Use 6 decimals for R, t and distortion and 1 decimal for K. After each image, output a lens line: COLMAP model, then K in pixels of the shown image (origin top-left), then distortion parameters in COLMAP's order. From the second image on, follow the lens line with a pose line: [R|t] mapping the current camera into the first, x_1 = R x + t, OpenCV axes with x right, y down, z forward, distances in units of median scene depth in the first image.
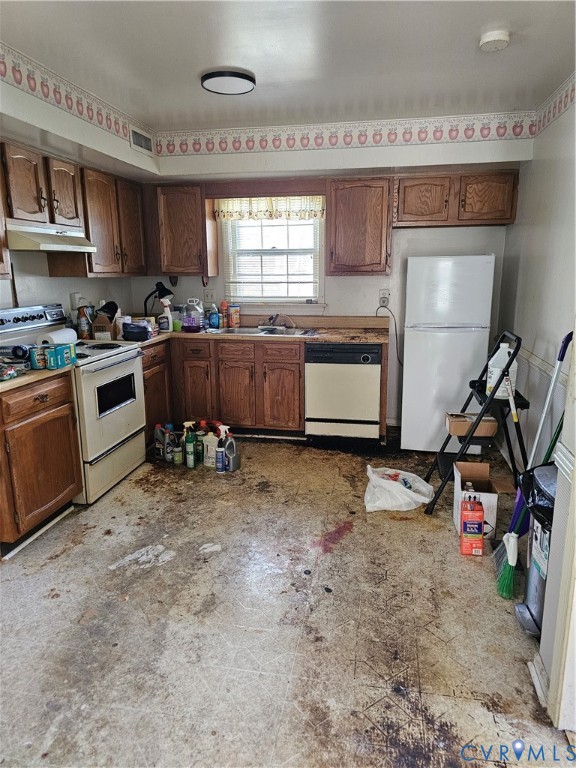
lens RADIAL K [[509.4, 0, 288.3], [0, 509.4, 382.9], [0, 0, 1]] dist [0.017804, -0.015674]
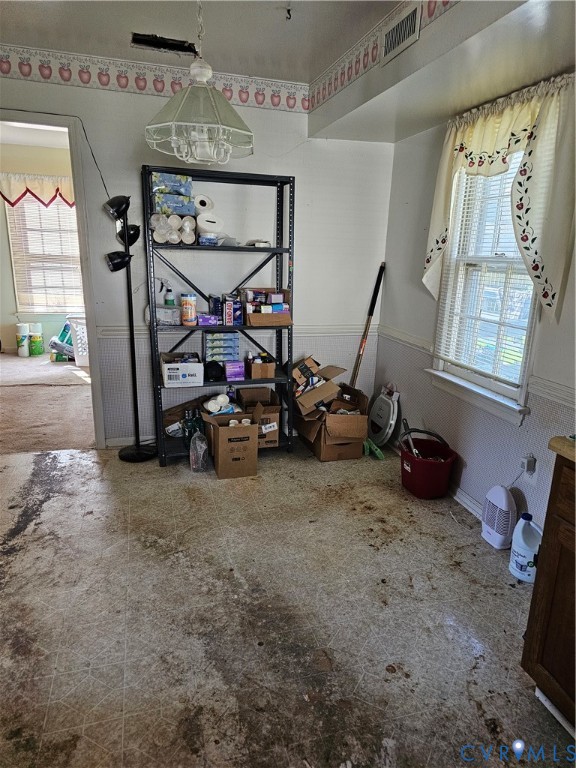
lens RADIAL K [[509.4, 0, 289.1], [0, 509.4, 385.1], [0, 0, 1]] dist [0.017804, -0.015674]
pose [[-0.892183, 0.088519, -0.442915, -0.011176], [-0.131599, 0.887118, 0.442383, -0.345685], [0.432078, 0.452974, -0.779823, 1.599326]]
